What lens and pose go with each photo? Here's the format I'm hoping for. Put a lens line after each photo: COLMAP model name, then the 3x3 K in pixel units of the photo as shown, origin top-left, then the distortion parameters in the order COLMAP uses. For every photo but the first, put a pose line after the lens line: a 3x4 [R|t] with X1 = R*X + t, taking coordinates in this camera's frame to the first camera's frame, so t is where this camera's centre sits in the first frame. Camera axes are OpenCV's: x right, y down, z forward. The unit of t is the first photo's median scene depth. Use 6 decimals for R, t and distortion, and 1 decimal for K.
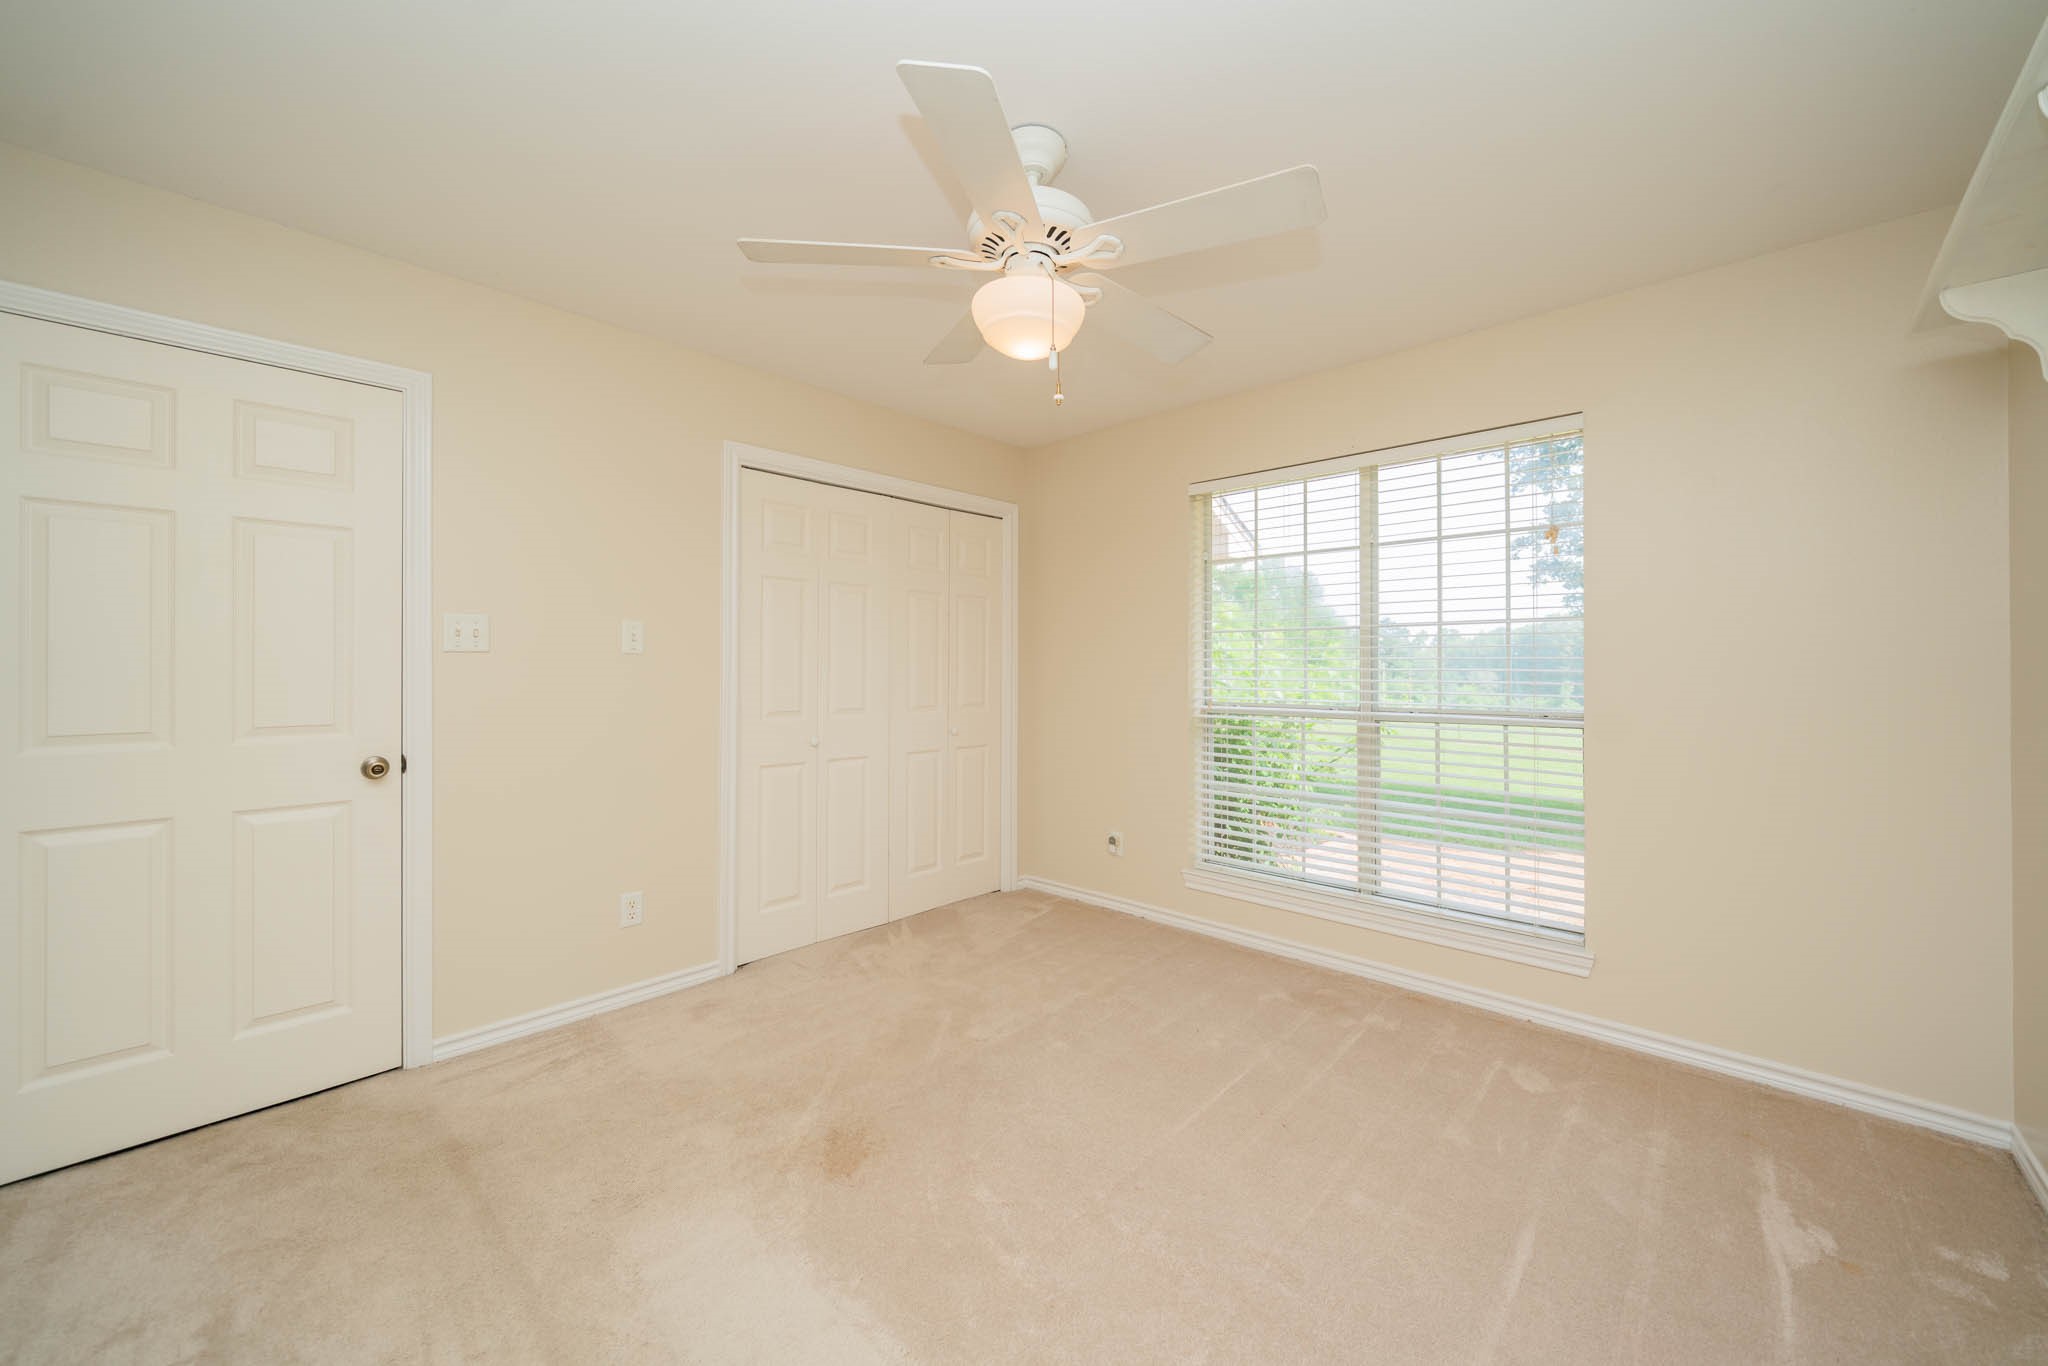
lens RADIAL K [[780.7, 0, 1021.9], [0, 780.7, 666.1], [0, 0, 1]] dist [0.001145, 0.000068]
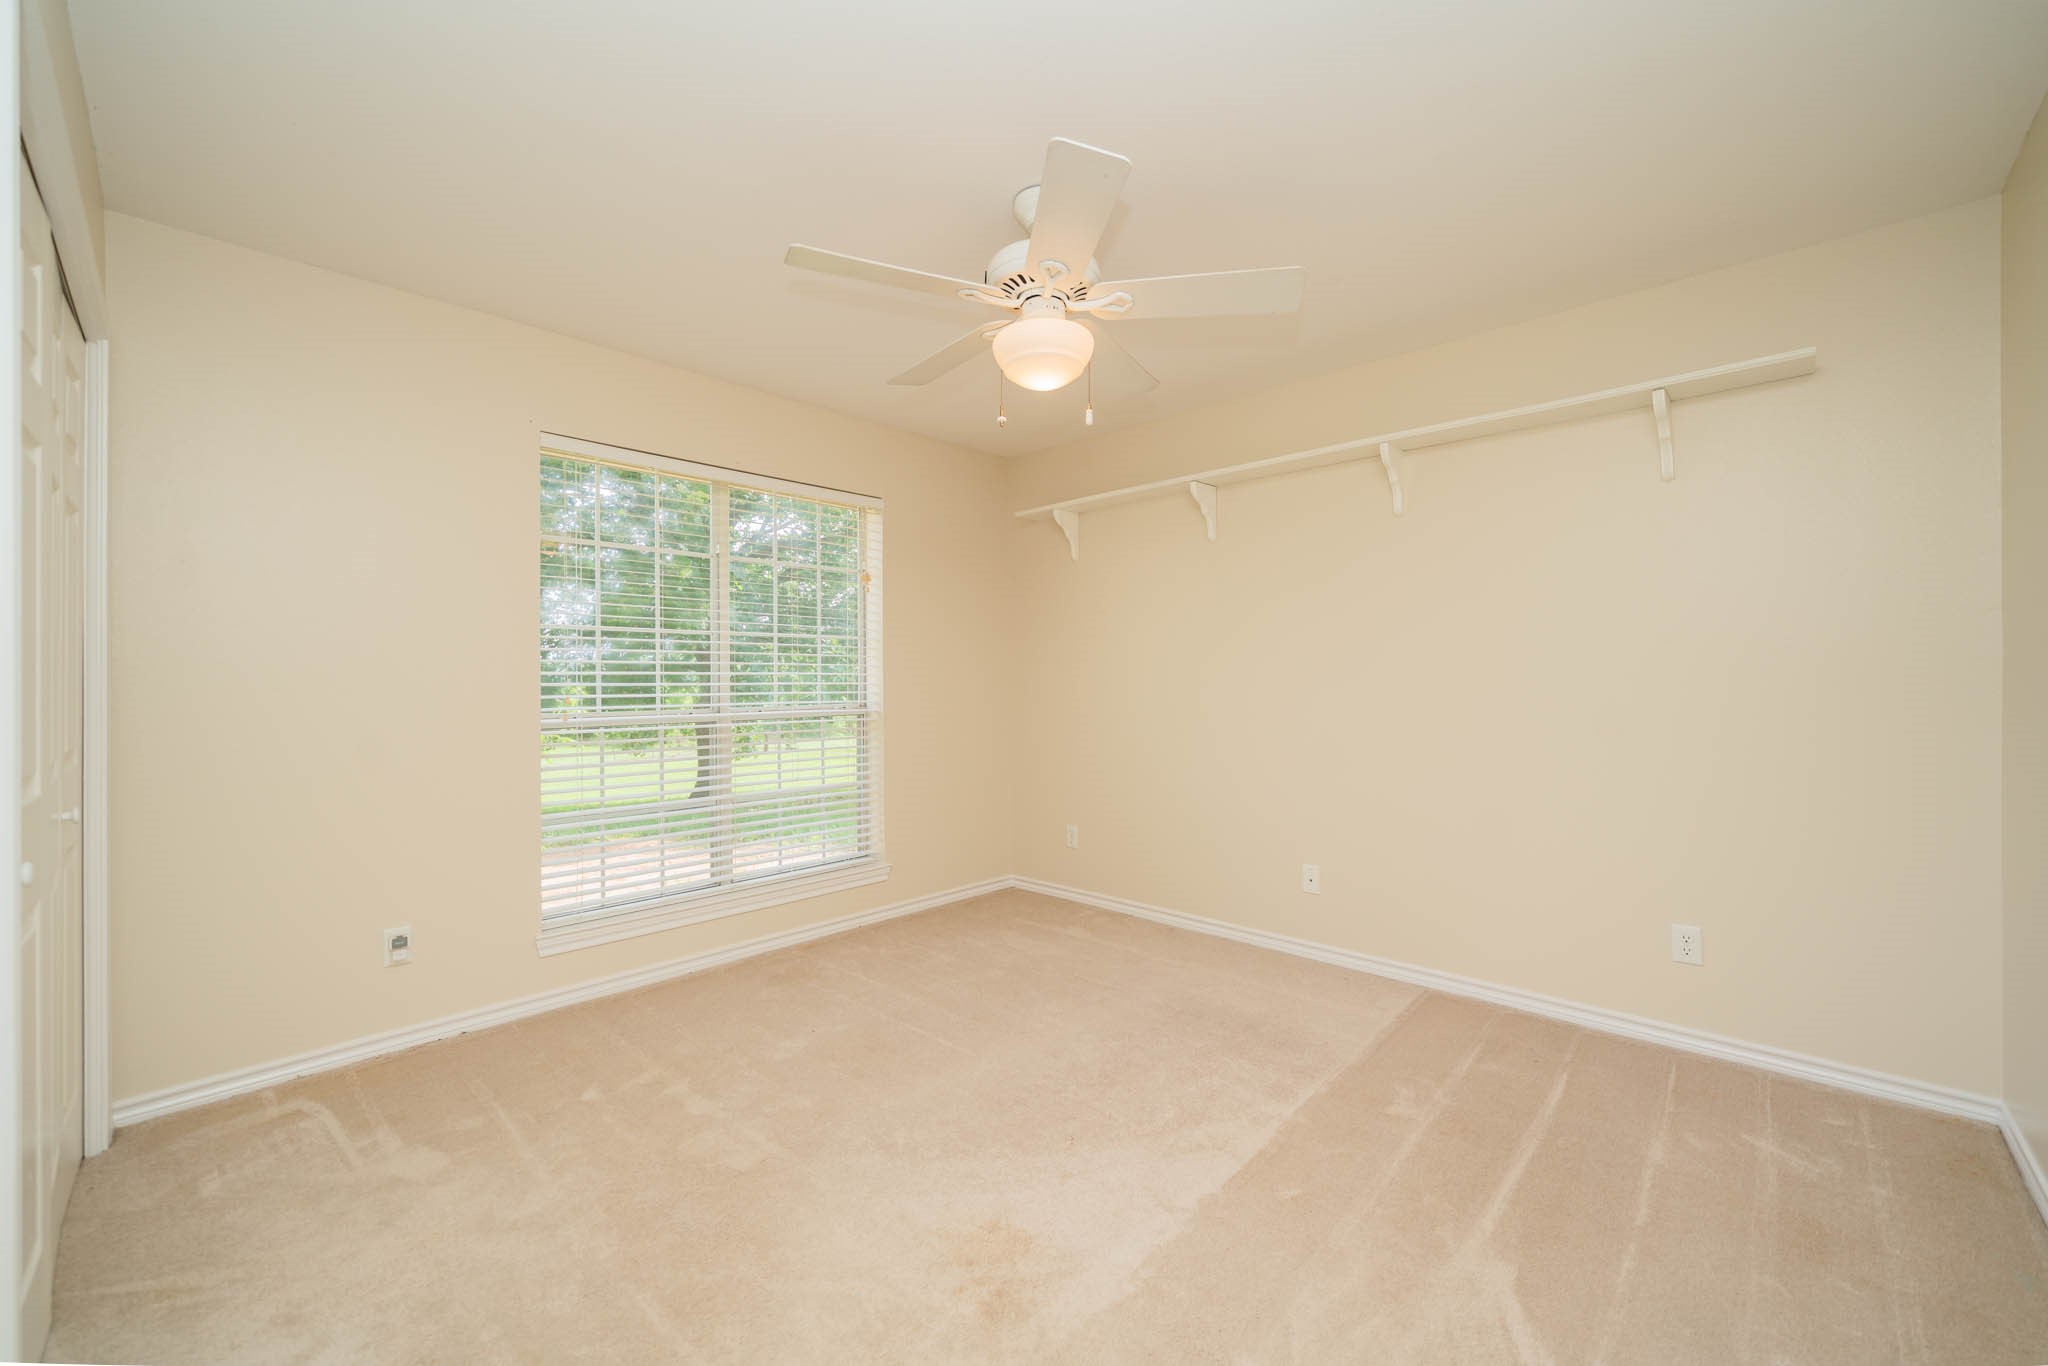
lens RADIAL K [[806.6, 0, 991.9], [0, 806.6, 676.7], [0, 0, 1]] dist [-0.001267, -0.000047]
pose [[0.031938, -0.008220, 0.999456, -0.607716], [-0.003119, 0.999960, 0.008324, -0.002553], [-0.999485, -0.003383, 0.031911, 0.565528]]
